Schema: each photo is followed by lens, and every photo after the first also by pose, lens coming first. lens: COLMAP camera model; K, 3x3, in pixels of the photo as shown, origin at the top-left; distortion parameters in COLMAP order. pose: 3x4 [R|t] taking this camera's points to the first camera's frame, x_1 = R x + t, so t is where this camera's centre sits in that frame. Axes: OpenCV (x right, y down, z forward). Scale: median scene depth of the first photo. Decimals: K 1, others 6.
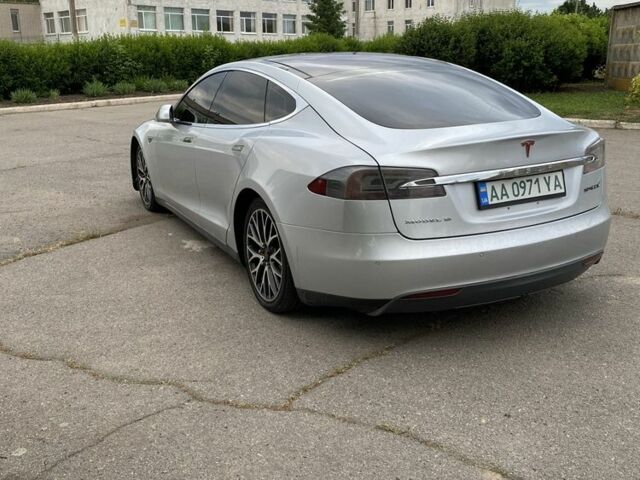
lens RADIAL K [[668.4, 0, 321.4], [0, 668.4, 237.0], [0, 0, 1]] dist [-0.002236, 0.000000]
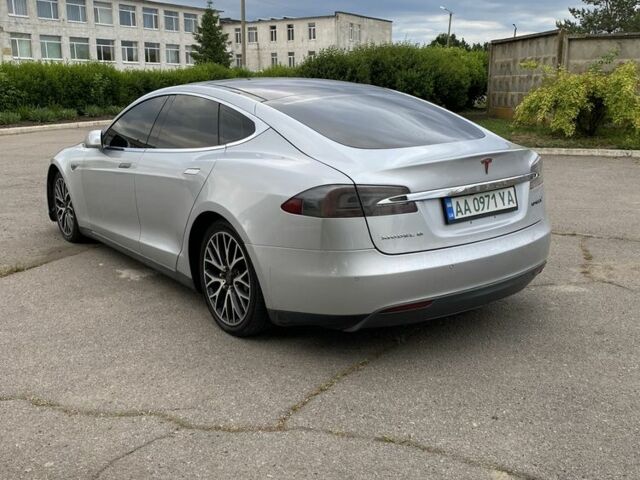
lens RADIAL K [[668.4, 0, 321.0], [0, 668.4, 239.0], [0, 0, 1]] dist [-0.002236, 0.000000]
pose [[0.985128, -0.032452, 0.168731, -0.122607], [0.039343, 0.998516, -0.037658, 0.012410], [-0.167258, 0.043736, 0.984943, 0.001377]]
